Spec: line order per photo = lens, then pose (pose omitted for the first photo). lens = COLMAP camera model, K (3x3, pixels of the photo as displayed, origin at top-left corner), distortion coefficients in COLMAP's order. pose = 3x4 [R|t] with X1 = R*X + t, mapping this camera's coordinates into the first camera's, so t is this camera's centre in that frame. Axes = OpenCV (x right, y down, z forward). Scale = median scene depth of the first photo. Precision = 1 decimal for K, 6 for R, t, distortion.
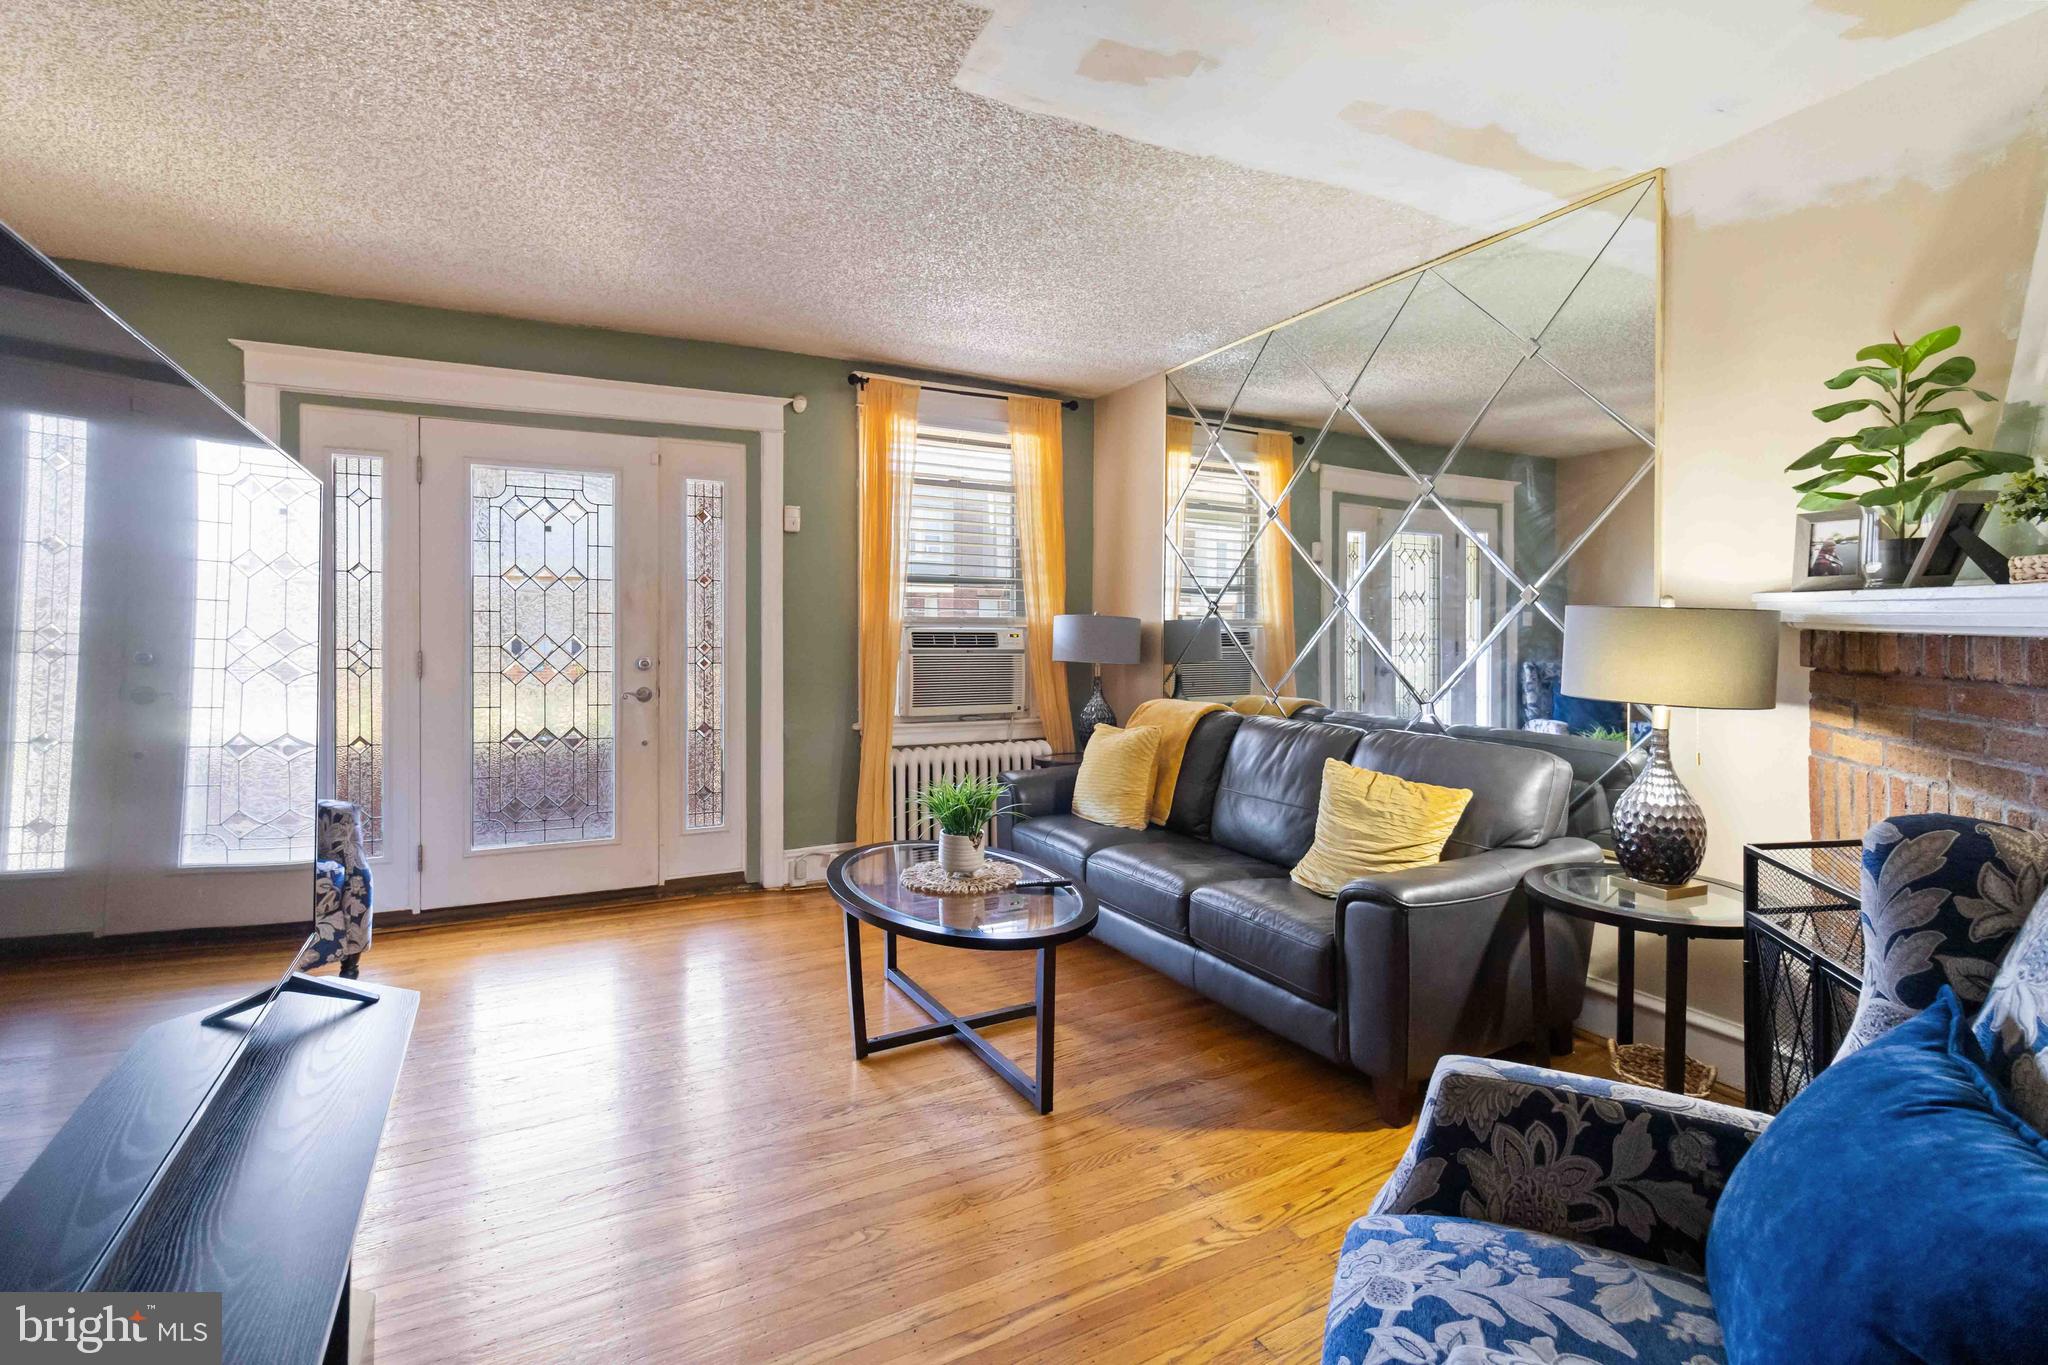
lens RADIAL K [[957.0, 0, 1027.8], [0, 957.0, 638.4], [0, 0, 1]] dist [0.003929, 0.000440]
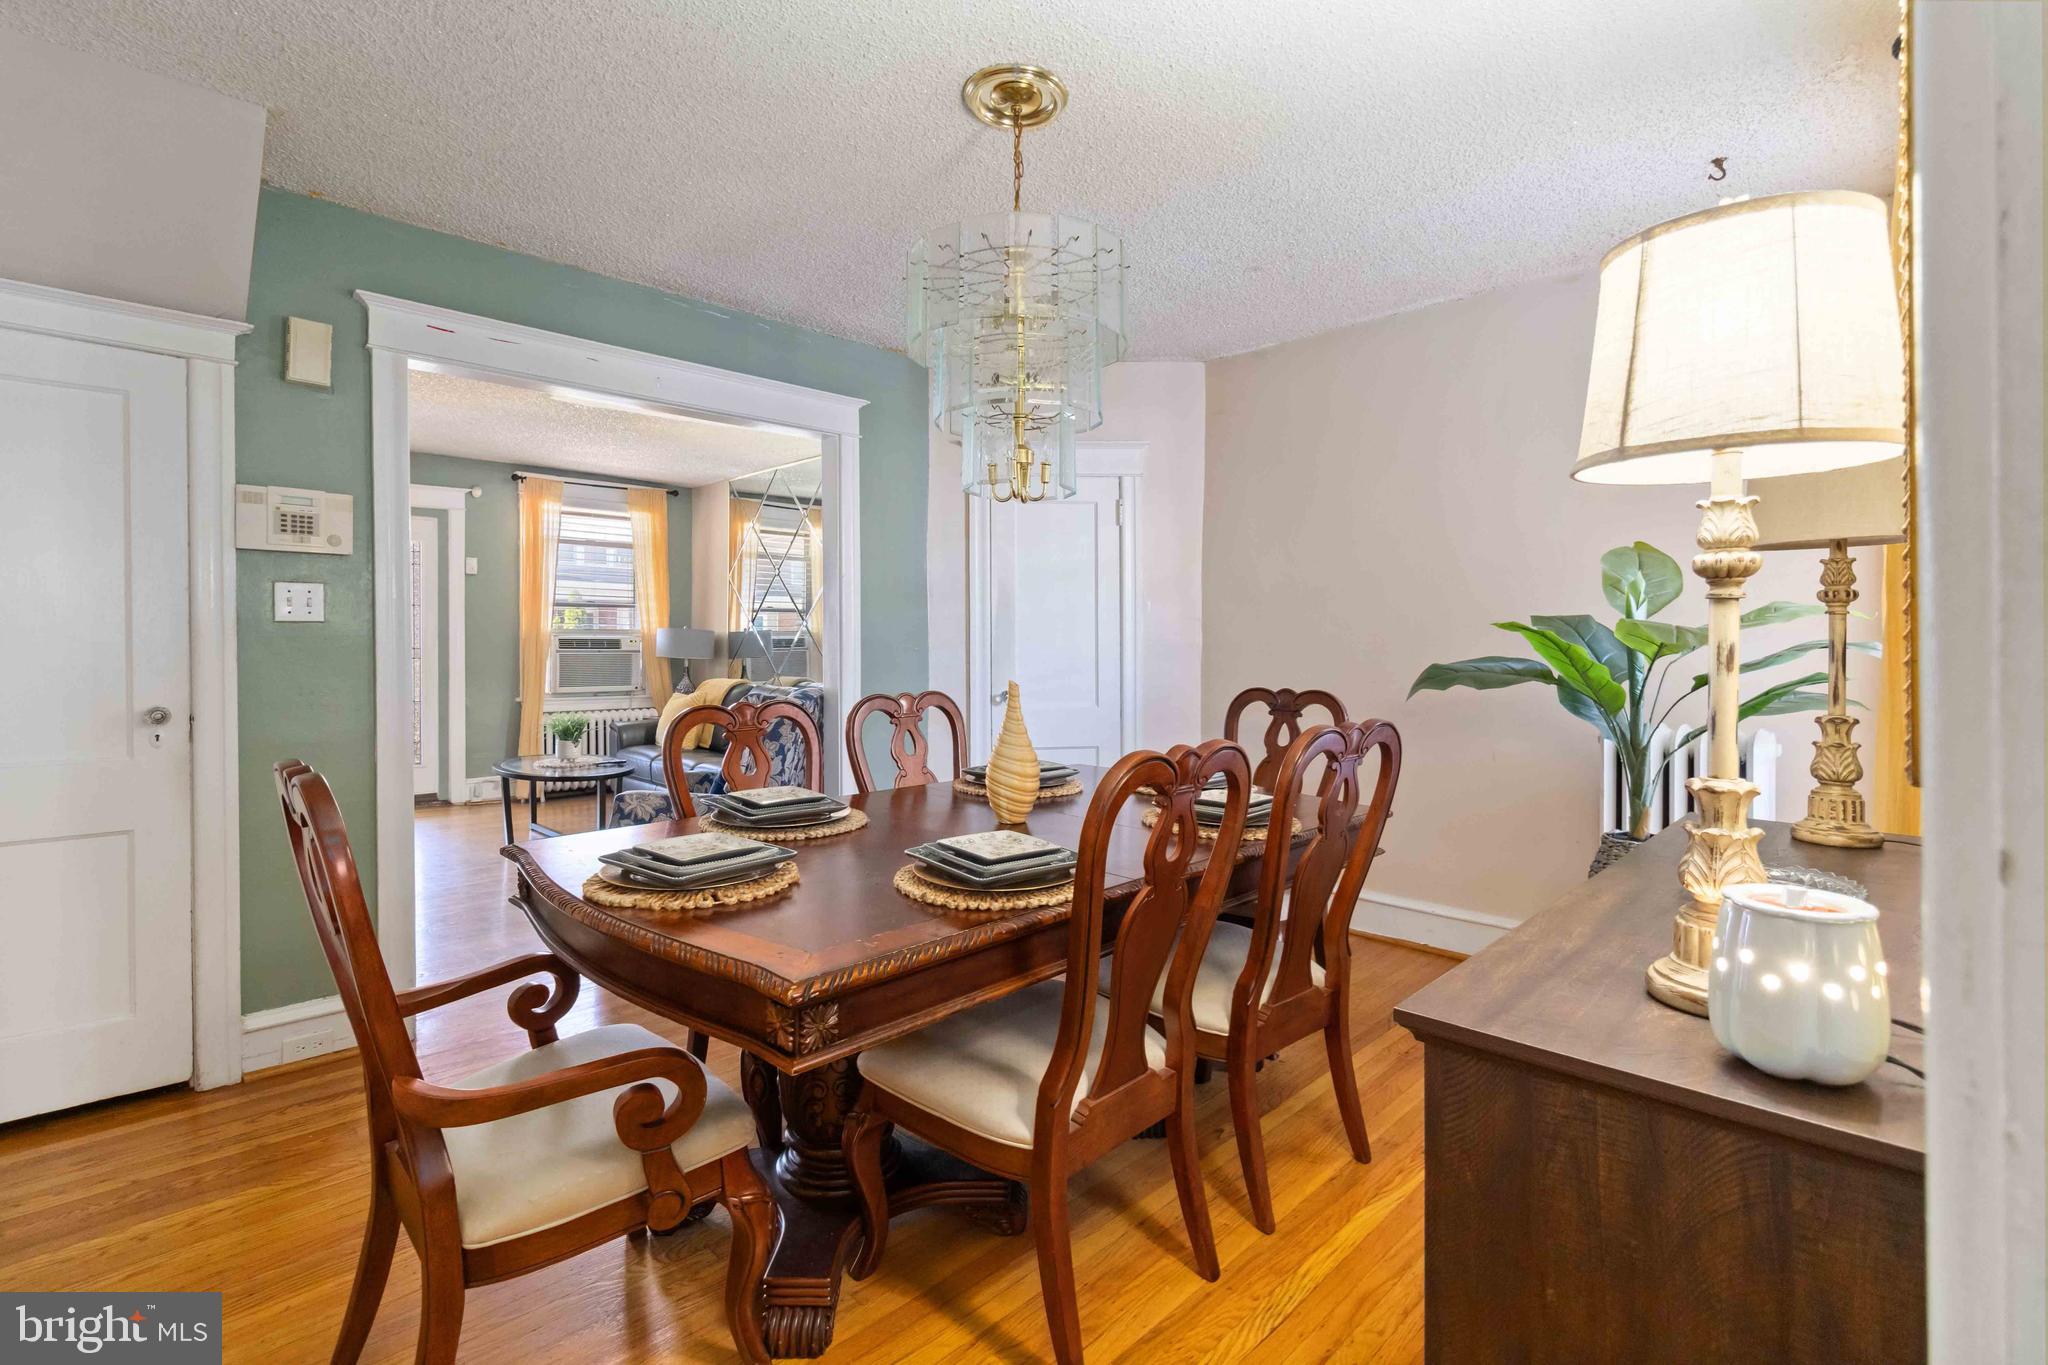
lens RADIAL K [[957.0, 0, 1029.4], [0, 957.0, 647.0], [0, 0, 1]] dist [0.003929, 0.000440]
pose [[0.960814, -0.001765, 0.277189, 0.193835], [0.000117, 0.999982, 0.005962, -0.002763], [-0.277194, -0.005696, 0.960797, -0.750167]]
